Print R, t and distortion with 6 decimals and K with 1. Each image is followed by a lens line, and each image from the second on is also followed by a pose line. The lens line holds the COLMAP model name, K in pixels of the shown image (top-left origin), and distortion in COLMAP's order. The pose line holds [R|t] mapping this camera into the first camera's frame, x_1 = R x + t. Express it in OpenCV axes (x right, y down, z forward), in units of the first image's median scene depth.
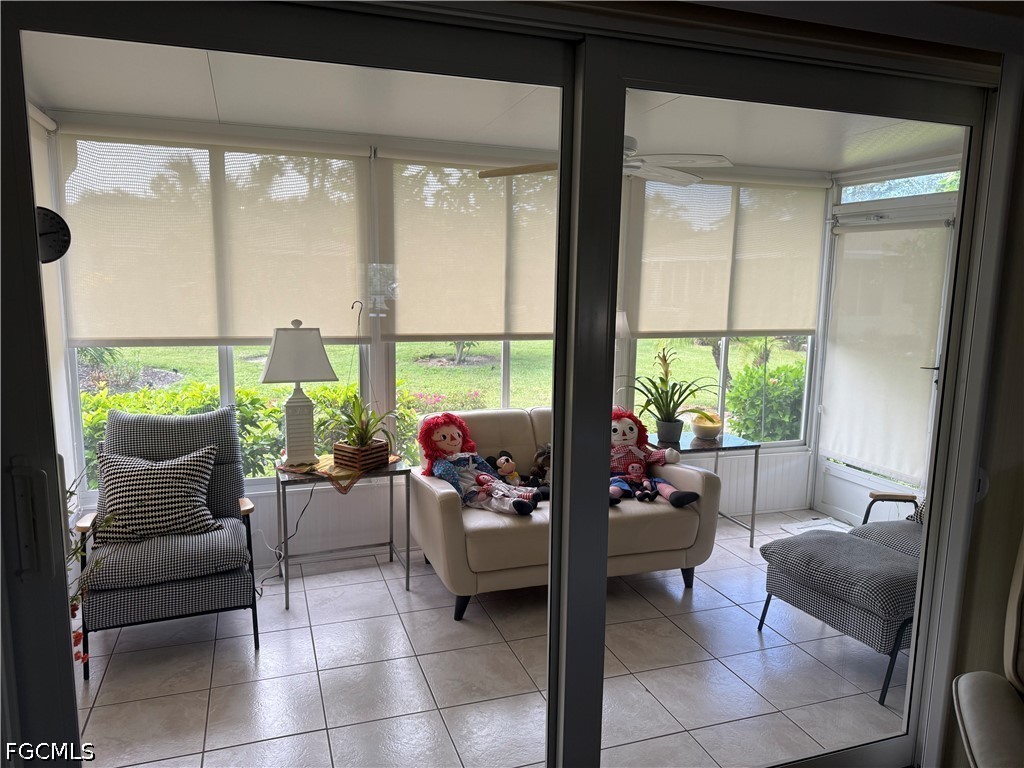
lens RADIAL K [[708.0, 0, 524.1], [0, 708.0, 382.6], [0, 0, 1]] dist [0.053727, -0.072883]
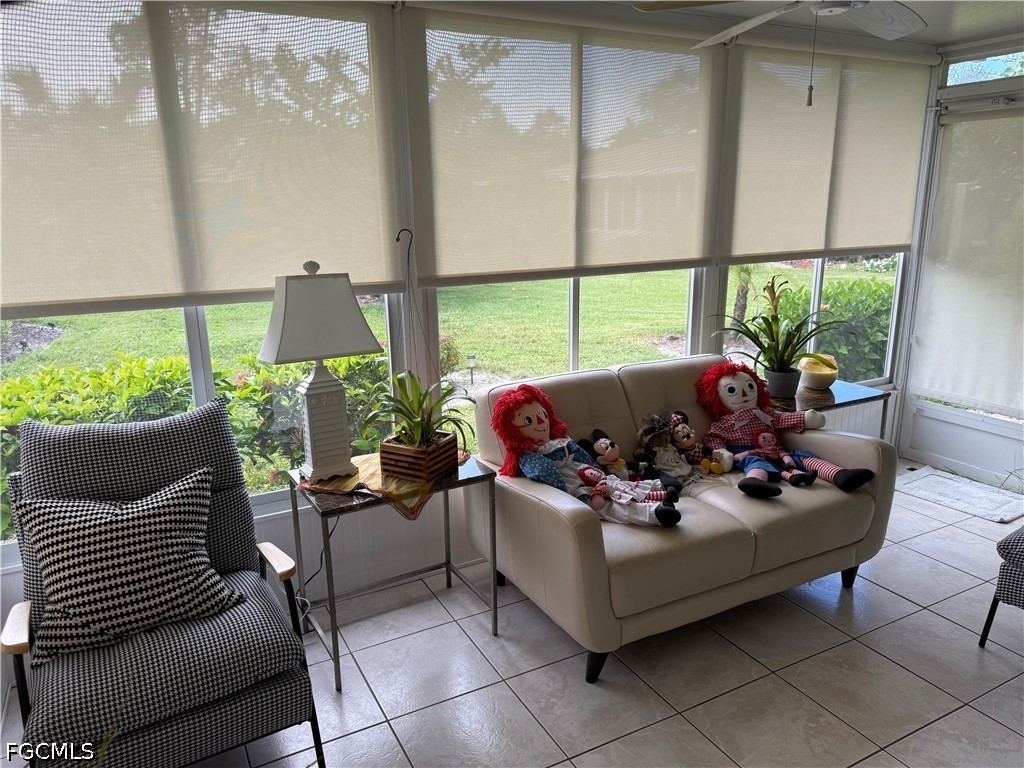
lens RADIAL K [[717.3, 0, 523.6], [0, 717.3, 382.2], [0, 0, 1]] dist [0.007837, 0.000004]
pose [[0.989114, -0.064967, 0.132035, -0.214695], [0.051095, 0.993067, 0.105865, -0.037196], [-0.137997, -0.097966, 0.985576, 0.306733]]
